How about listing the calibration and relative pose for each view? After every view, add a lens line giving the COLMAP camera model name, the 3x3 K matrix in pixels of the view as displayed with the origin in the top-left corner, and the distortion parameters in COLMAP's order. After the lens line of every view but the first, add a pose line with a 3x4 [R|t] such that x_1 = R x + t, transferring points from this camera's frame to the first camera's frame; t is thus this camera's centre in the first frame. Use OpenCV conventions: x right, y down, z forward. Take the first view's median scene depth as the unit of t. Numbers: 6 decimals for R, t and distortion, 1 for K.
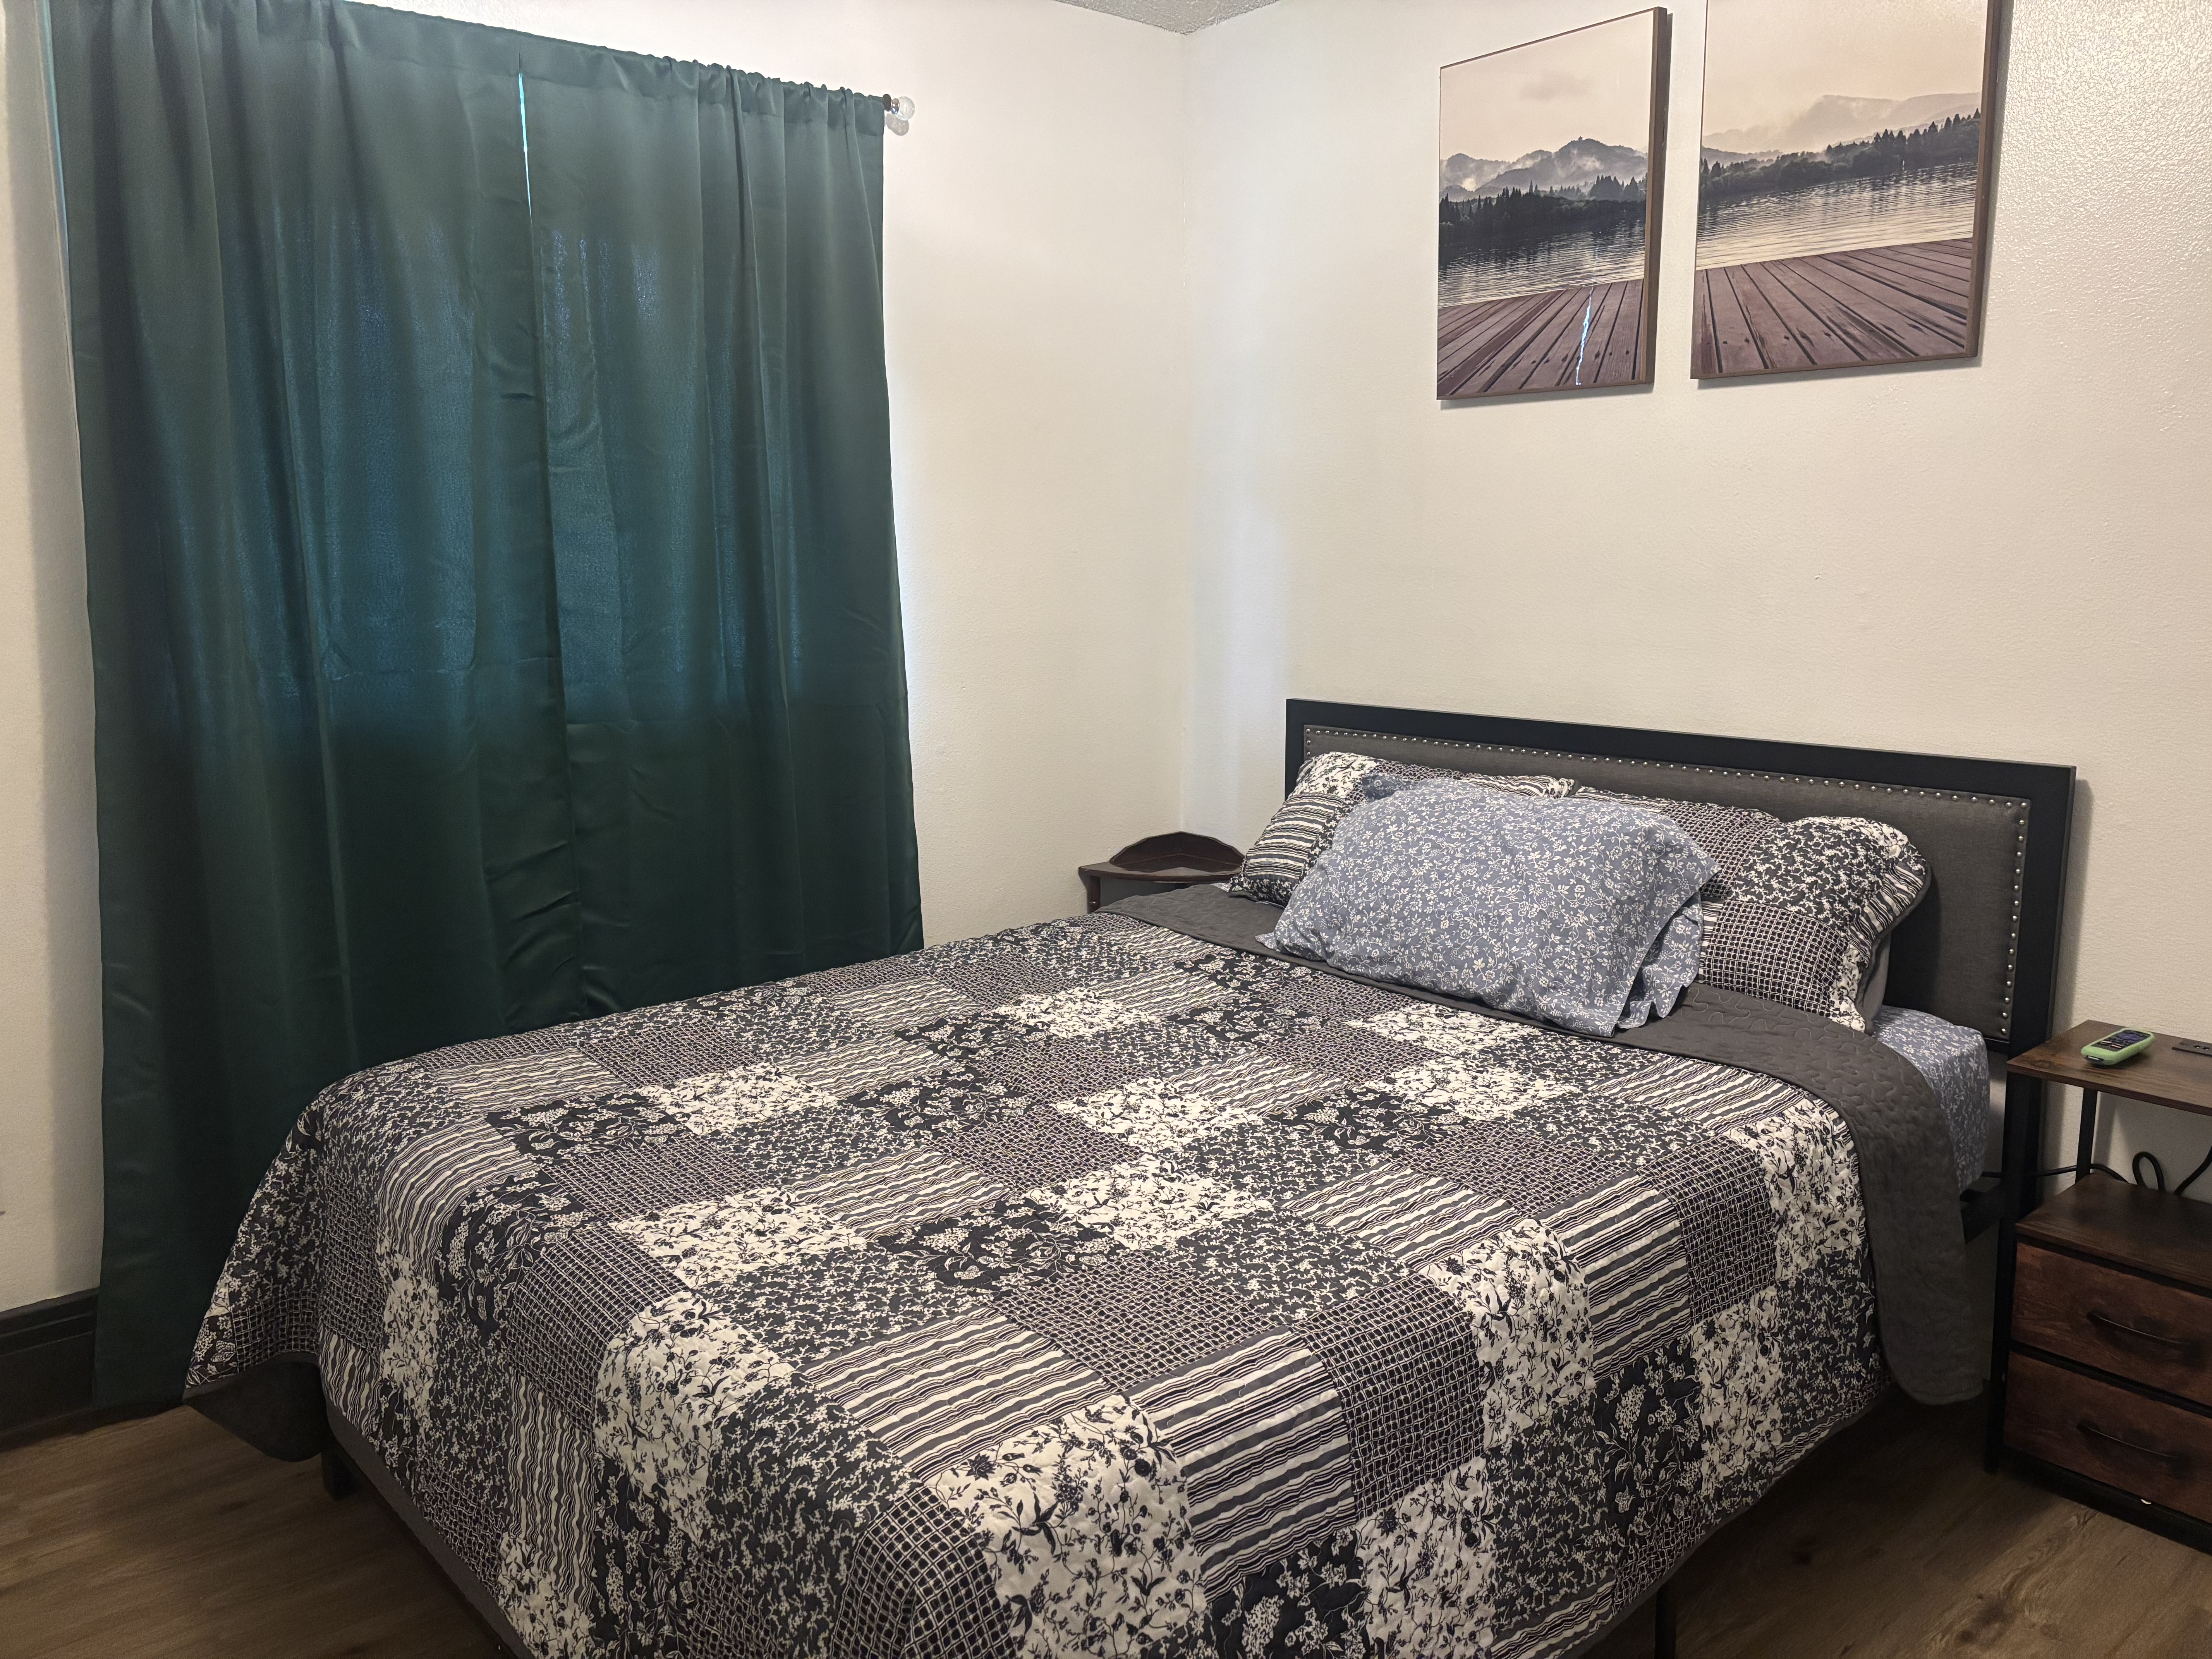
lens RADIAL K [[1650.9, 0, 1106.9], [0, 1650.9, 828.3], [0, 0, 1]] dist [0.005223, -0.001471]
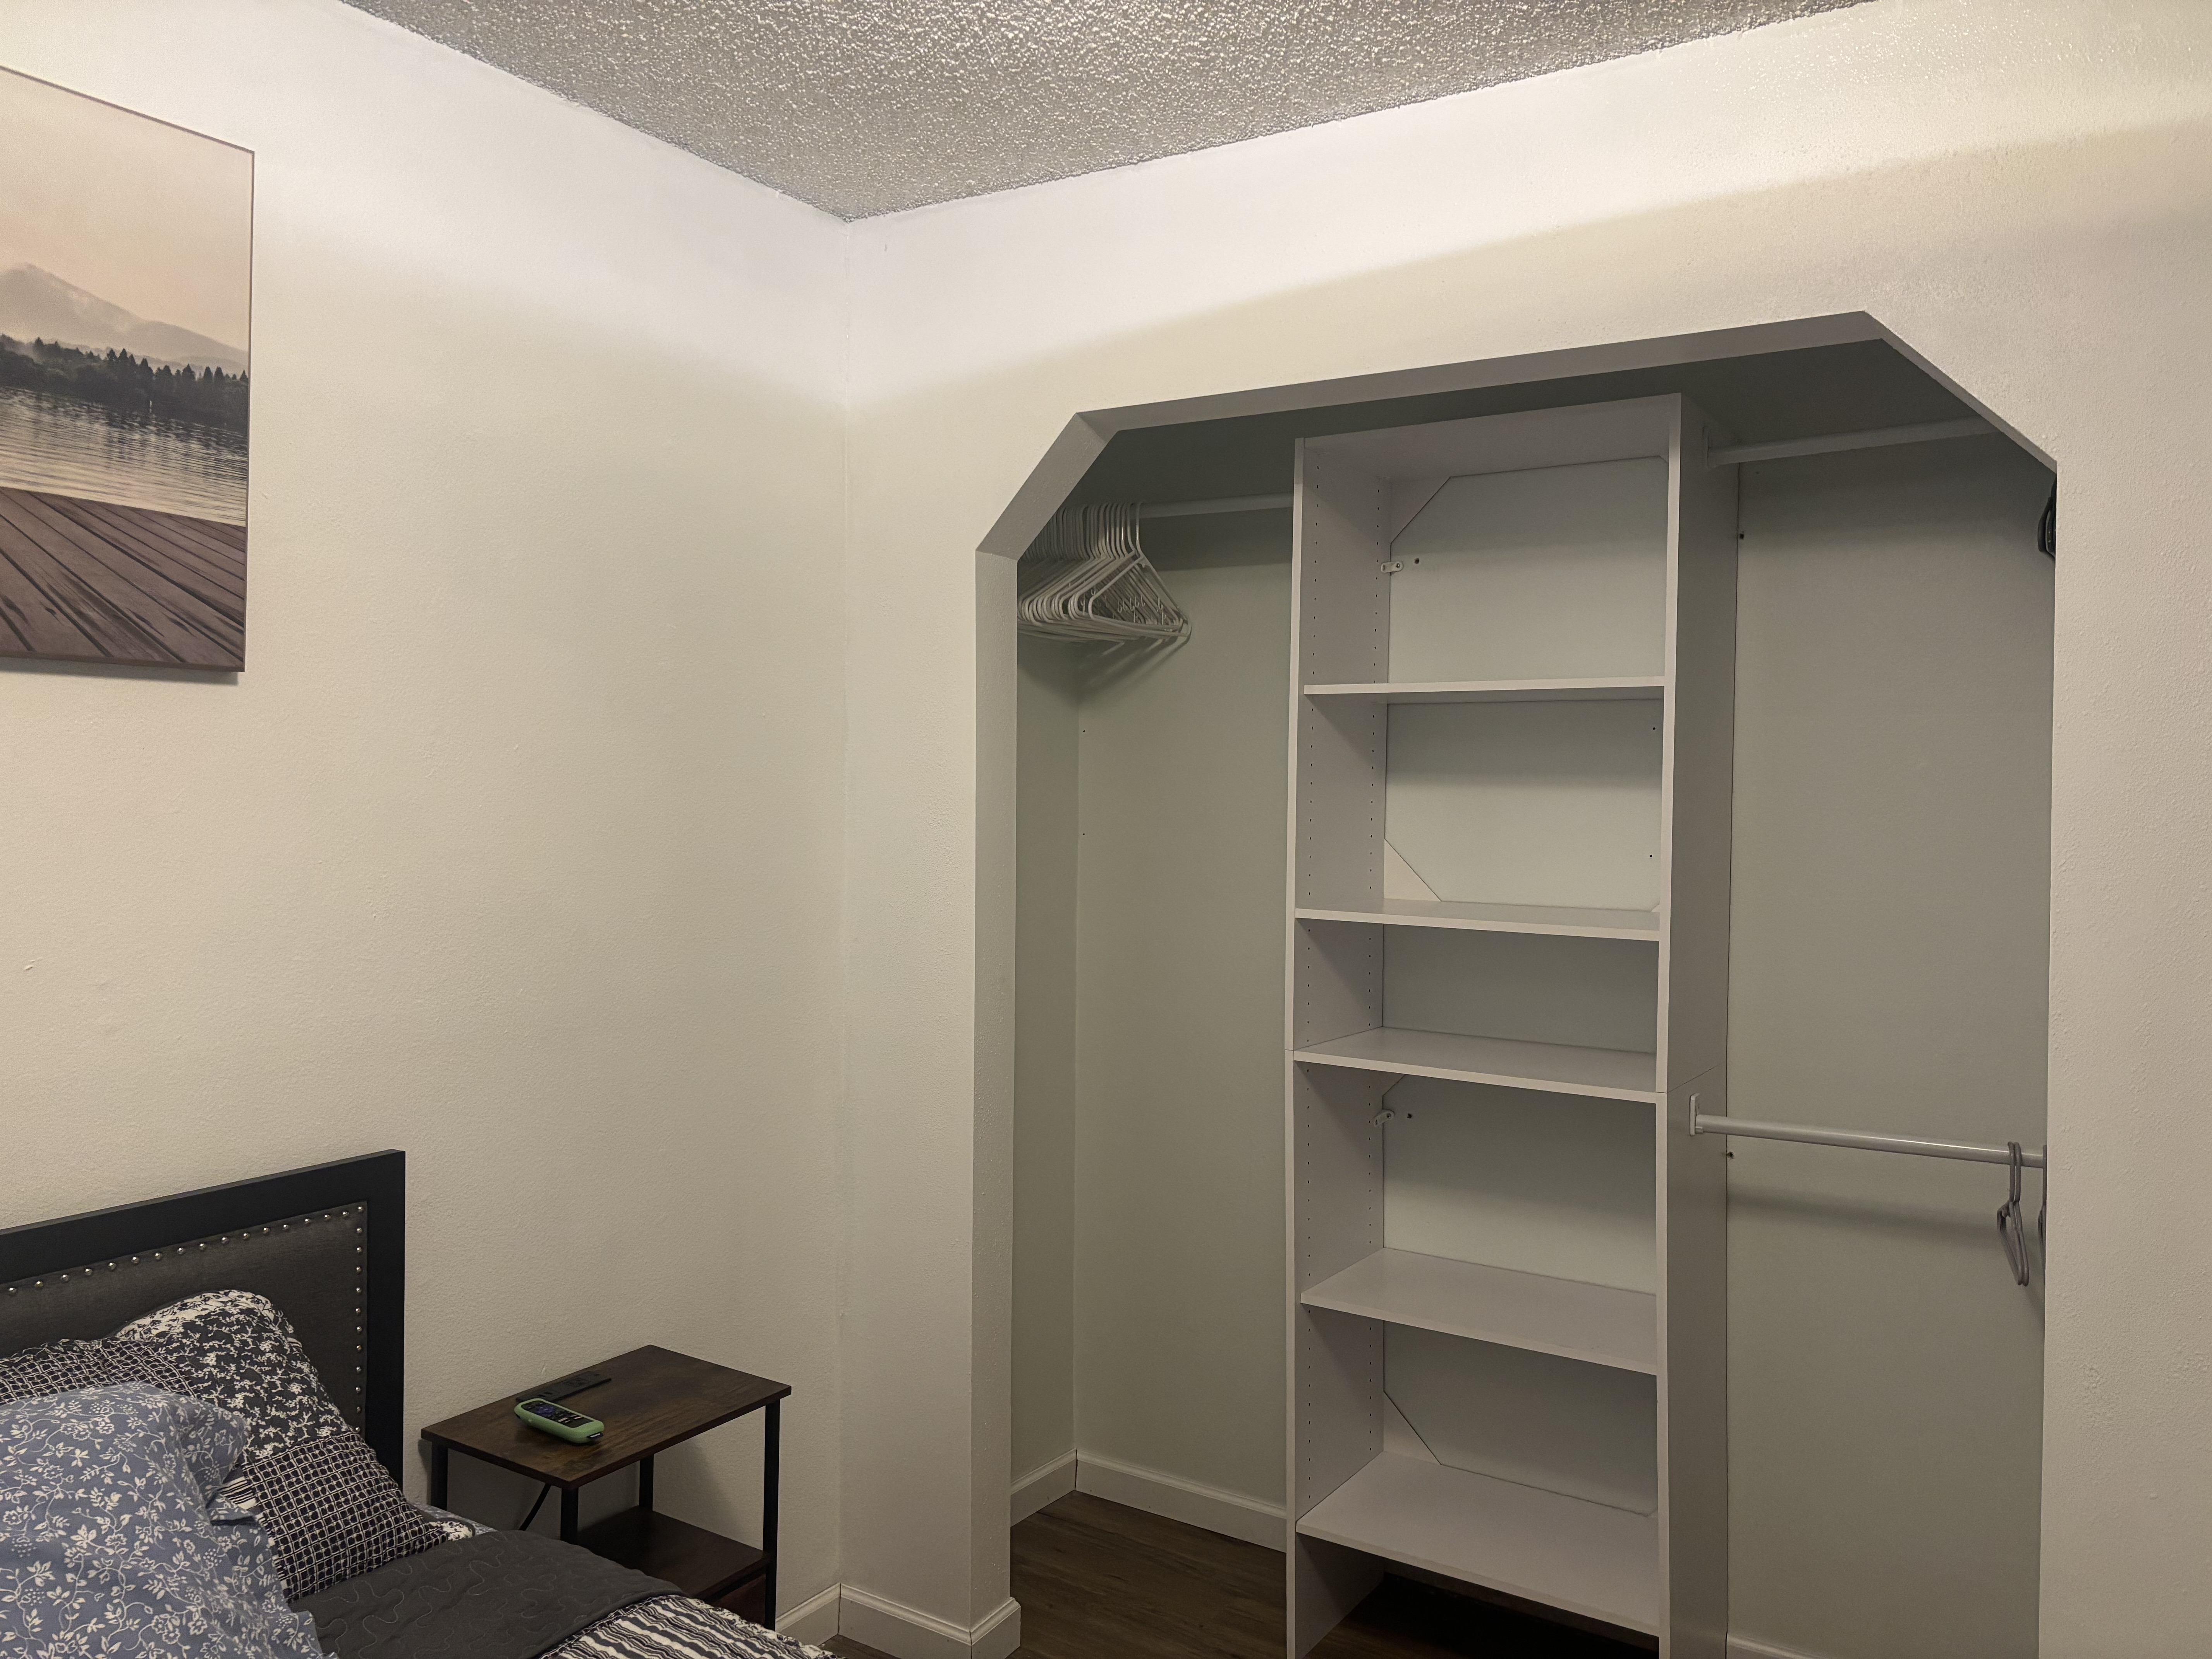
lens RADIAL K [[1650.9, 0, 1103.9], [0, 1650.9, 819.1], [0, 0, 1]] dist [0.005223, -0.001471]
pose [[-0.269783, -0.003525, 0.962915, -0.337259], [0.169404, 0.984223, 0.051065, -0.181990], [-0.947903, 0.176898, -0.264930, 0.809953]]
